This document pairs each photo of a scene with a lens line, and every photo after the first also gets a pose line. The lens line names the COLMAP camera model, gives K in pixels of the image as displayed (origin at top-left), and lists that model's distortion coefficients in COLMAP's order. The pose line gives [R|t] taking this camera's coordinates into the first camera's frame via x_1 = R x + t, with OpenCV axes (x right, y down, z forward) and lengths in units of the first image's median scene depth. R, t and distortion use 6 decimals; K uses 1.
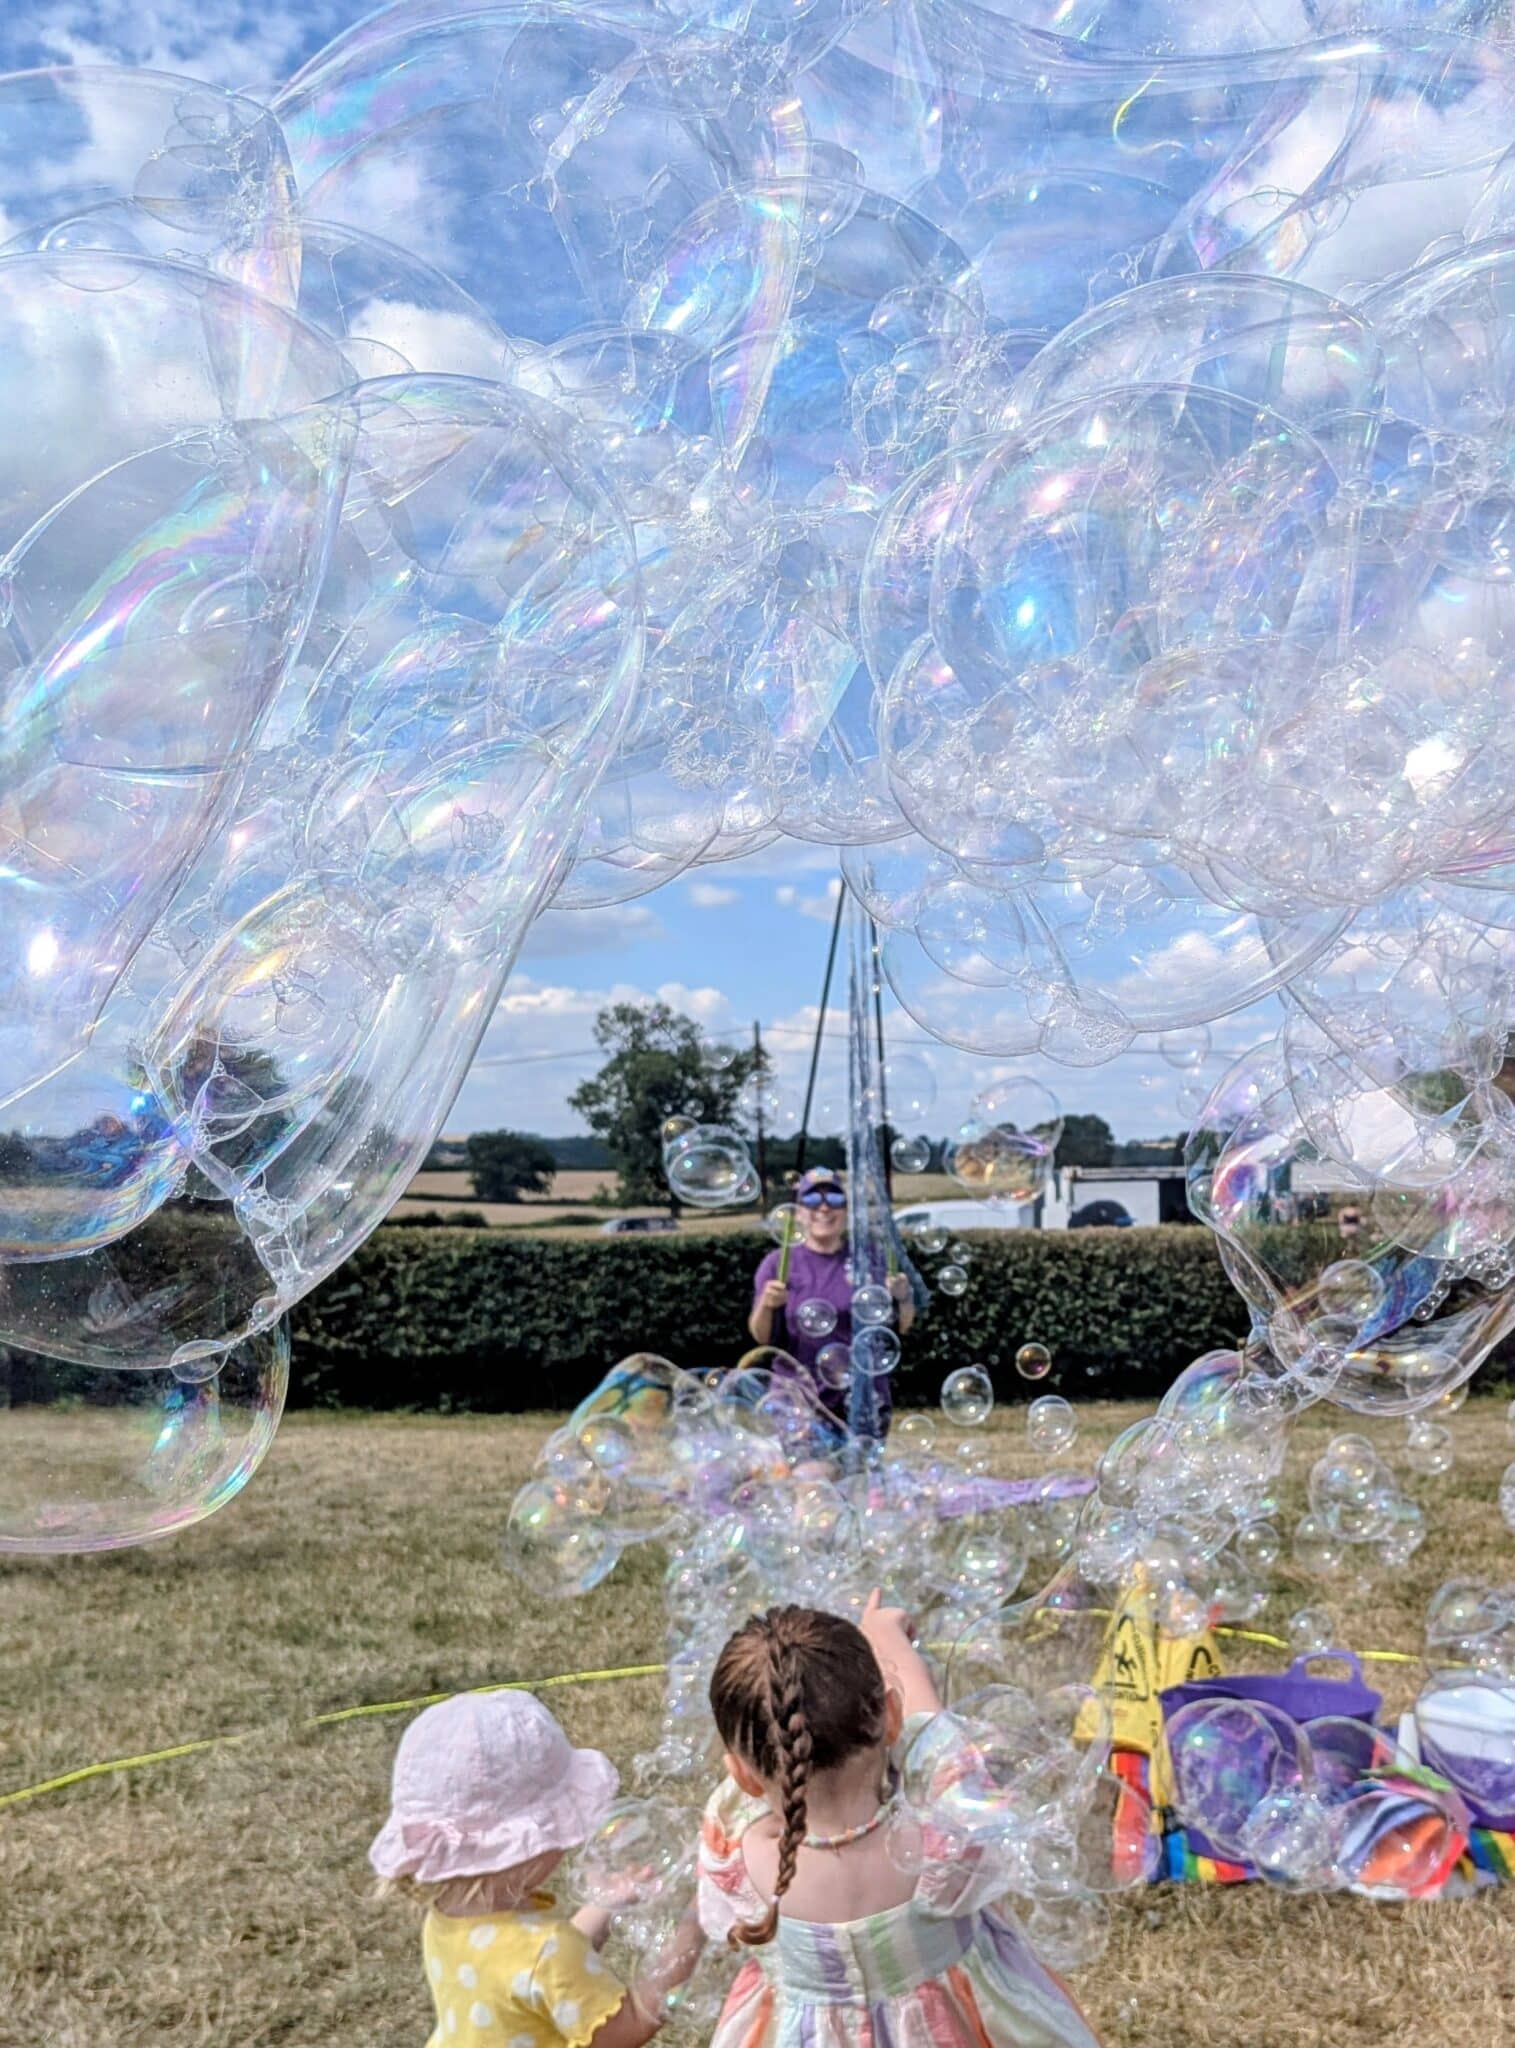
lens RADIAL K [[2781.3, 0, 755.7], [0, 2781.3, 1032.7], [0, 0, 1]] dist [-0.095339, 0.000000]
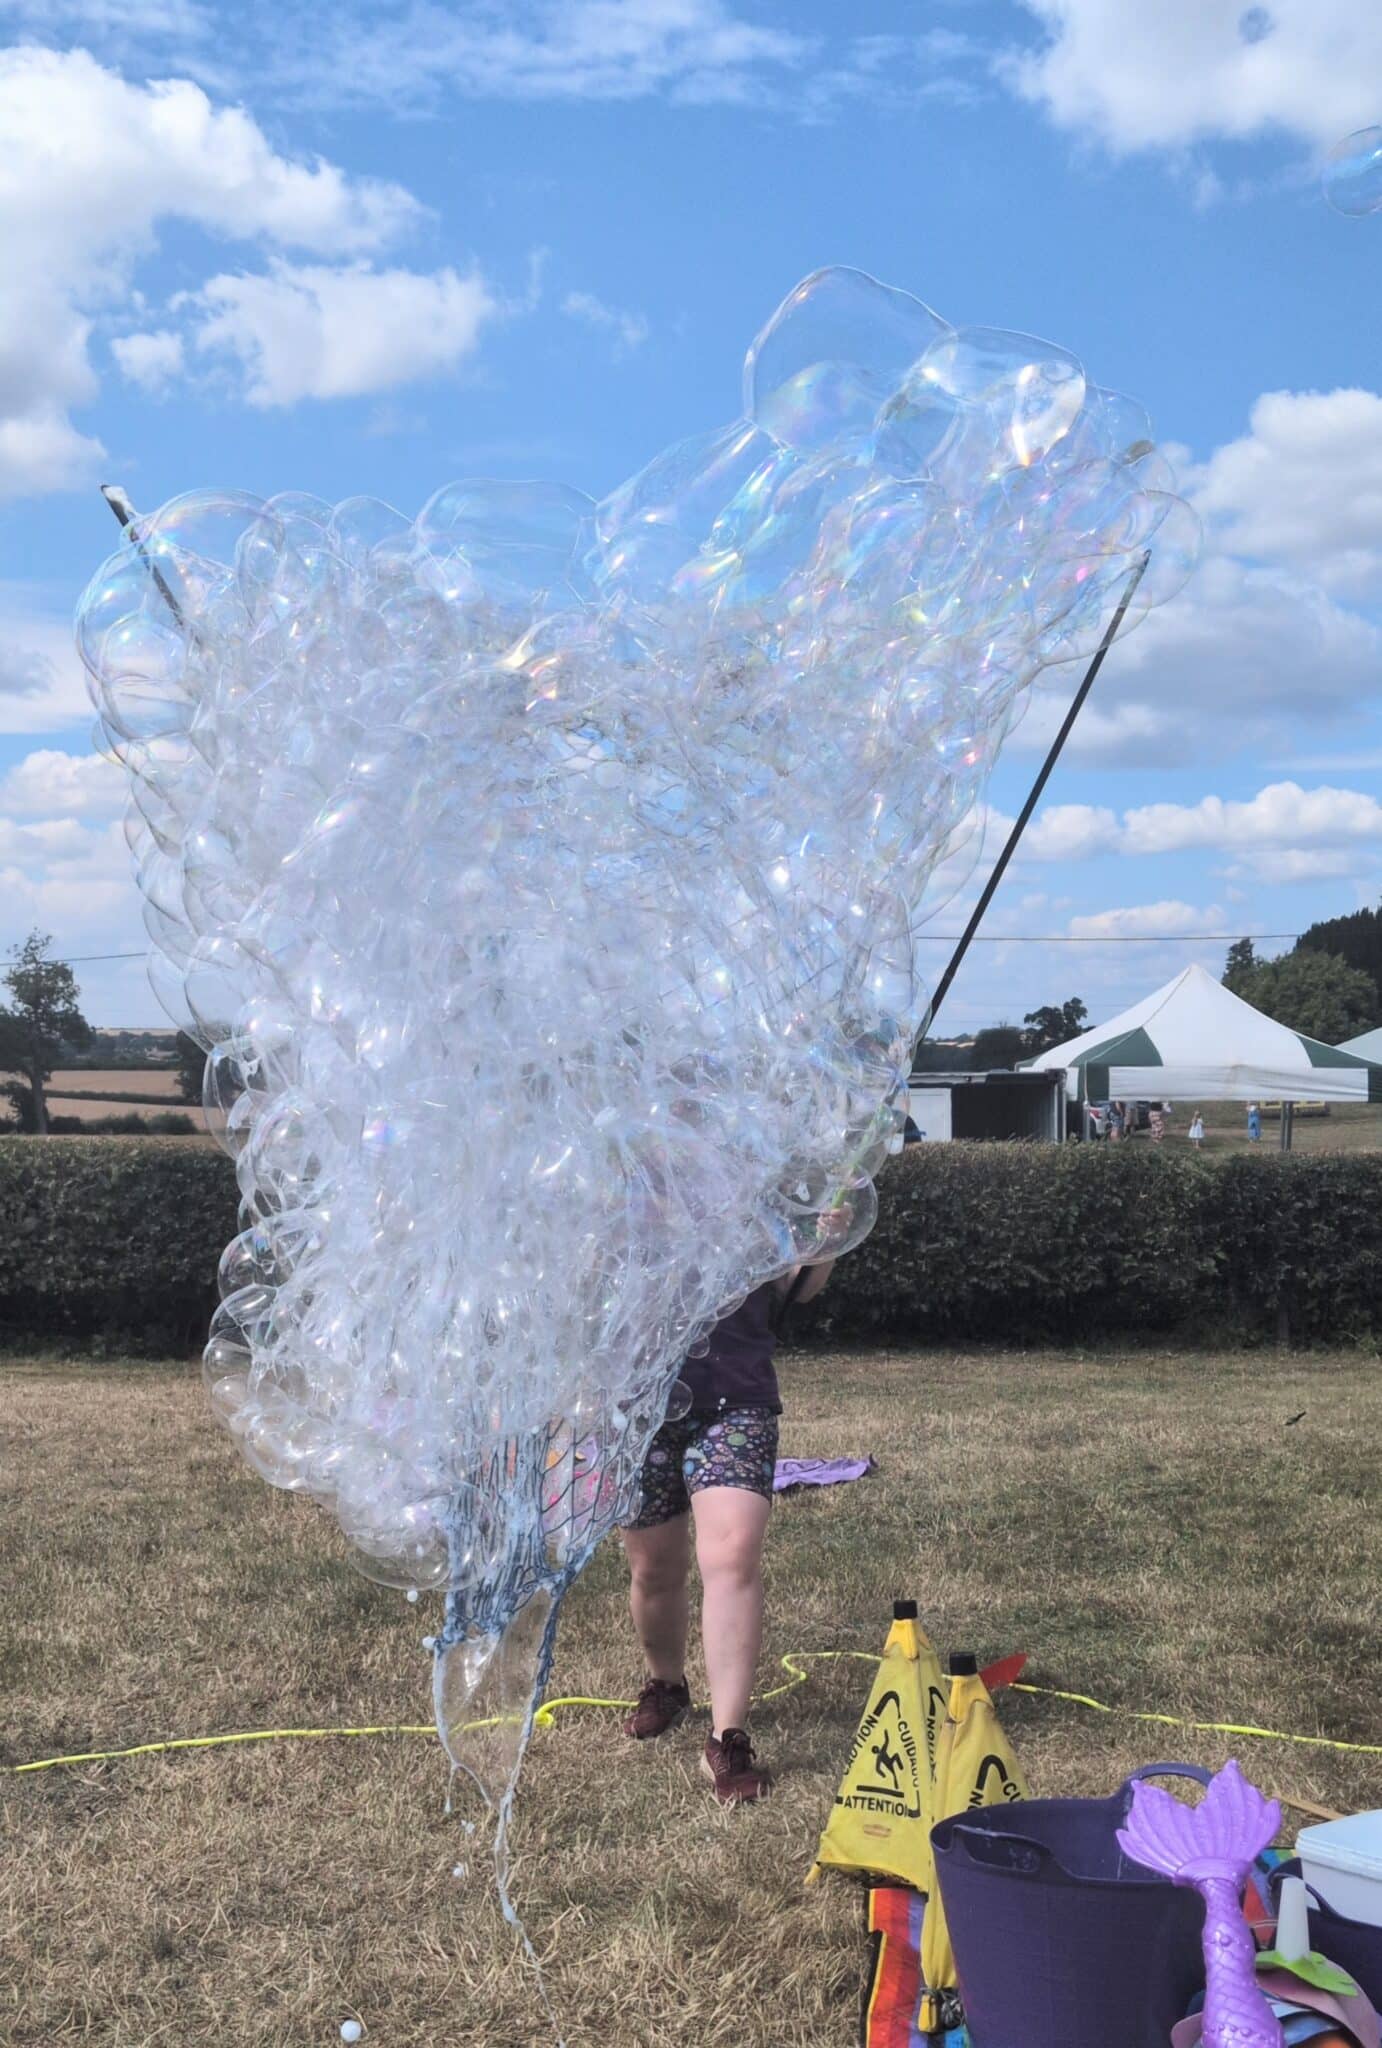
lens RADIAL K [[1598.9, 0, 733.9], [0, 1598.9, 989.5], [0, 0, 1]] dist [-0.017559, -0.000049]
pose [[0.999807, 0.004299, -0.019186, 0.089565], [-0.004075, 0.999923, 0.011725, 0.018444], [0.019235, -0.011645, 0.999747, 0.520322]]
